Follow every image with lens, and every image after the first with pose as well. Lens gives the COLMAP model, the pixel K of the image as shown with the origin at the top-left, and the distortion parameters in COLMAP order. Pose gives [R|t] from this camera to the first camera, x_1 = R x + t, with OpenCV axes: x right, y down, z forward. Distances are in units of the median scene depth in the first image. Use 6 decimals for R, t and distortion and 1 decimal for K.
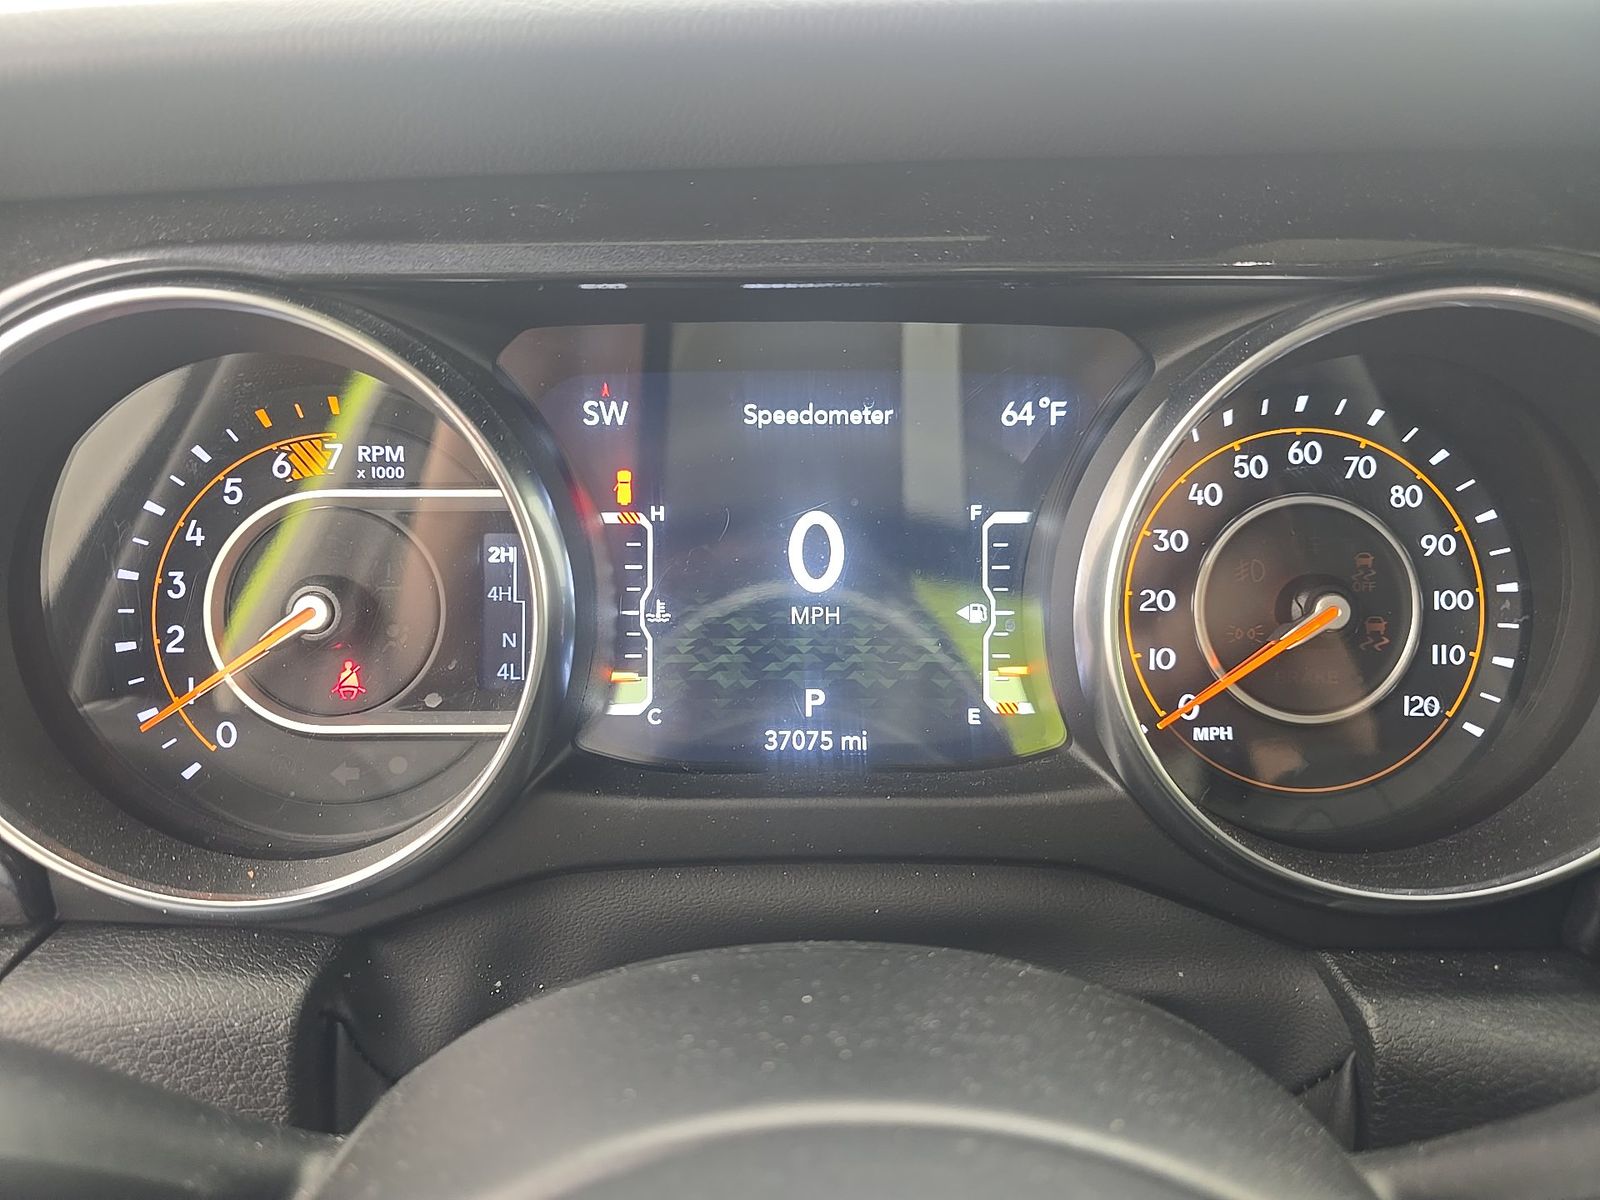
lens RADIAL K [[1017.9, 0, 800.0], [0, 1017.9, 600.0], [0, 0, 1]] dist [0.045516, -0.104331]
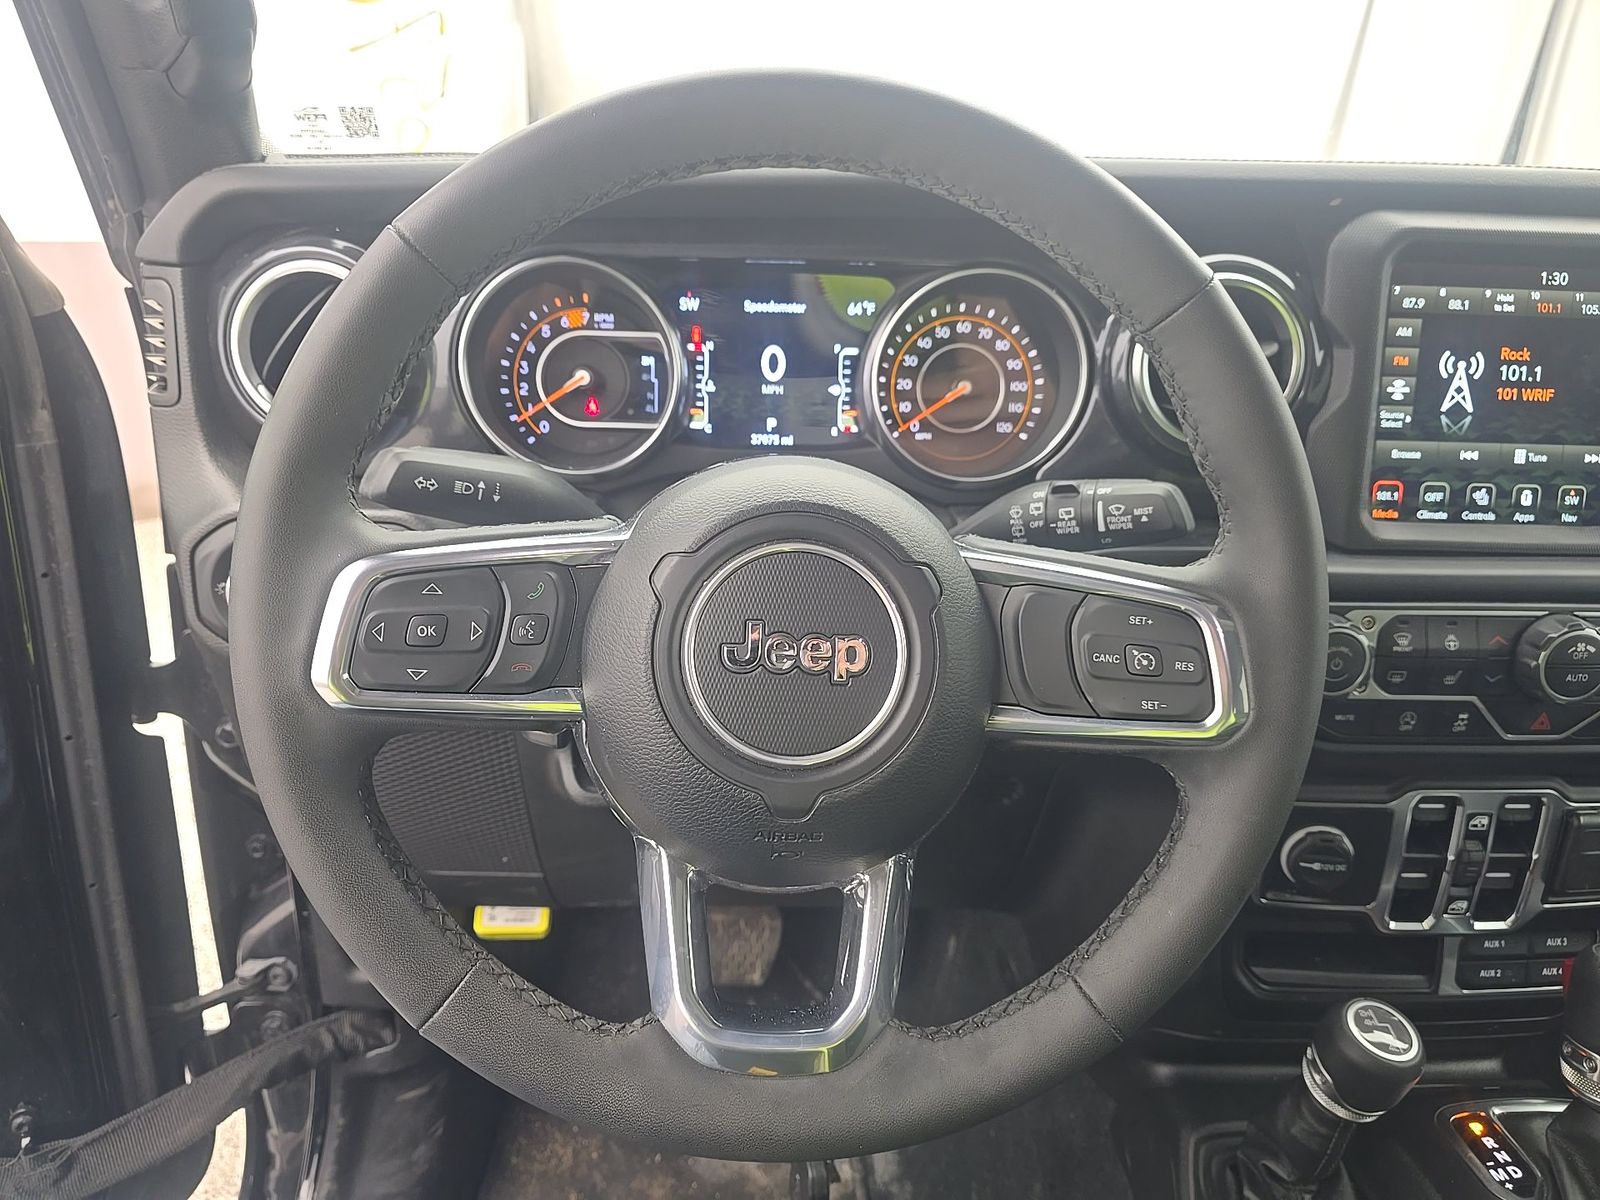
lens RADIAL K [[1068.3, 0, 800.0], [0, 1068.3, 600.0], [0, 0, 1]] dist [0.044308, -0.041451]
pose [[0.999032, 0.015321, 0.041233, -0.018642], [-0.018976, 0.995783, 0.089755, 0.305885], [-0.039684, -0.090450, 0.995110, -1.735182]]
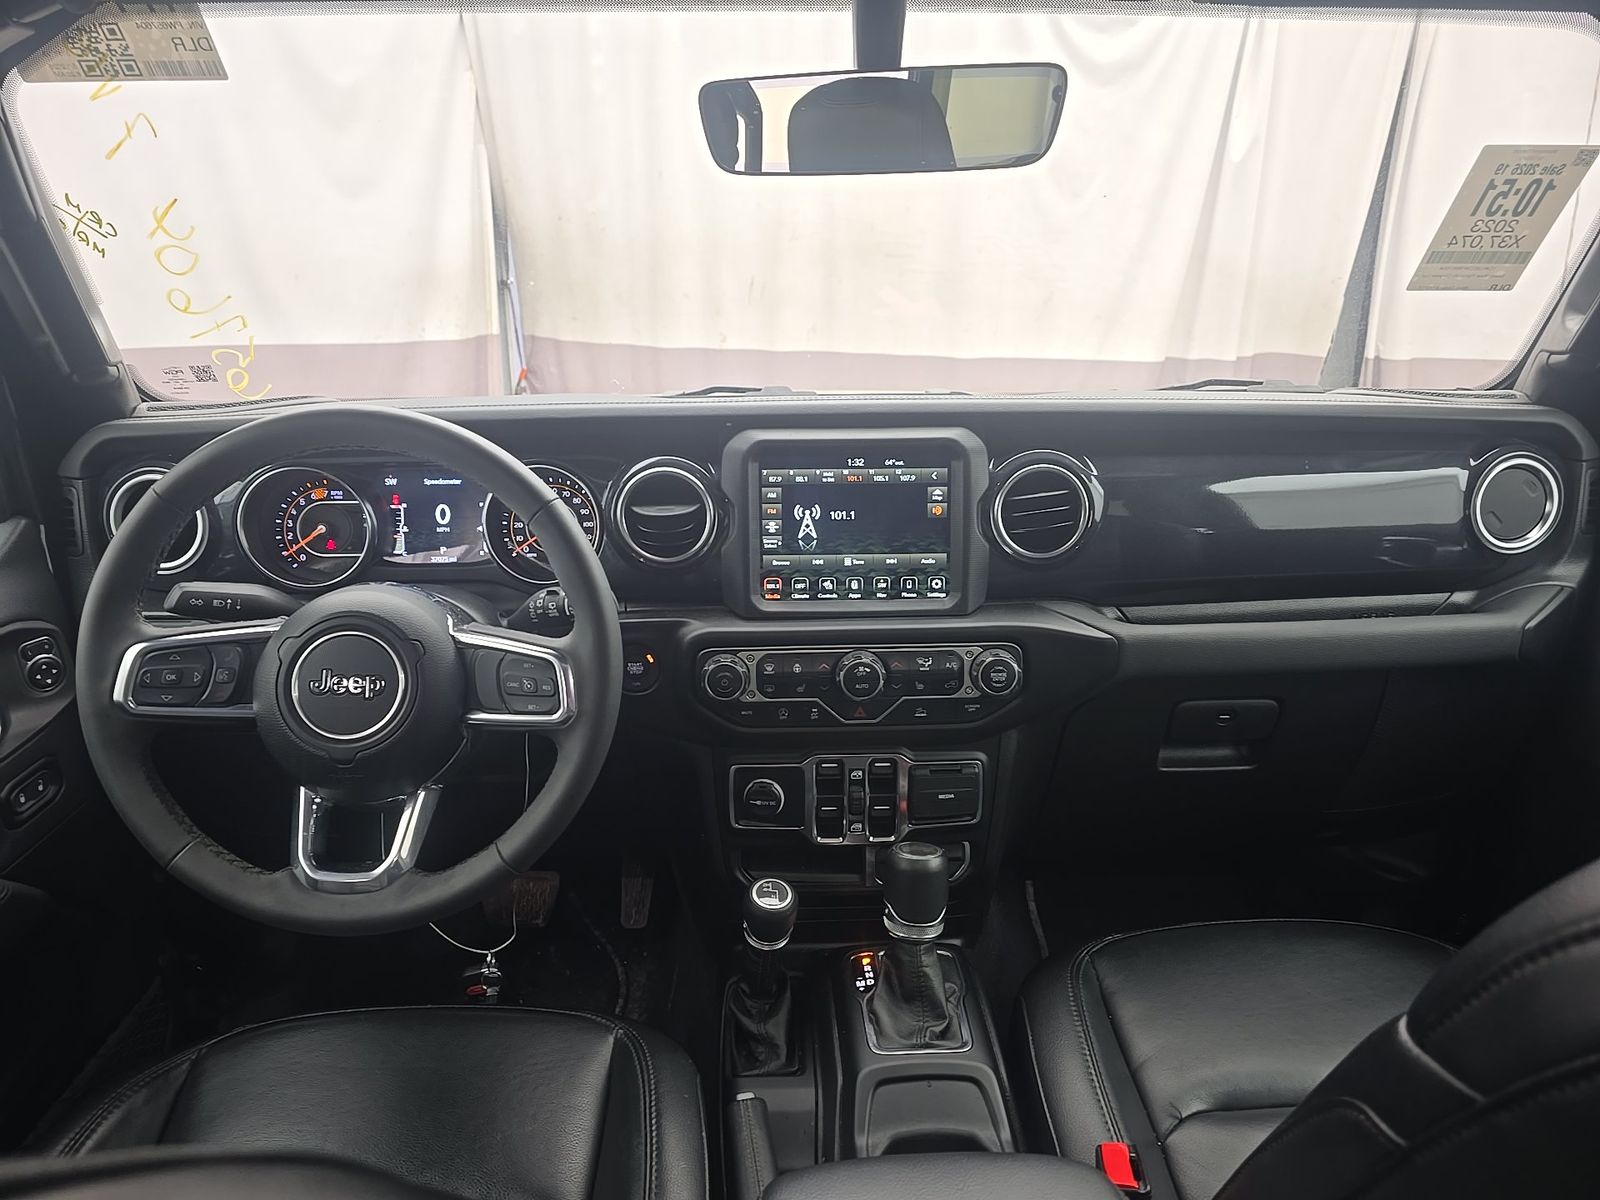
lens RADIAL K [[1017.9, 0, 800.0], [0, 1017.9, 600.0], [0, 0, 1]] dist [0.045516, -0.104331]
pose [[0.999197, -0.012915, 0.037932, 1.377019], [0.011111, 0.998815, 0.047393, 0.126760], [-0.038499, -0.046933, 0.998156, -3.410957]]
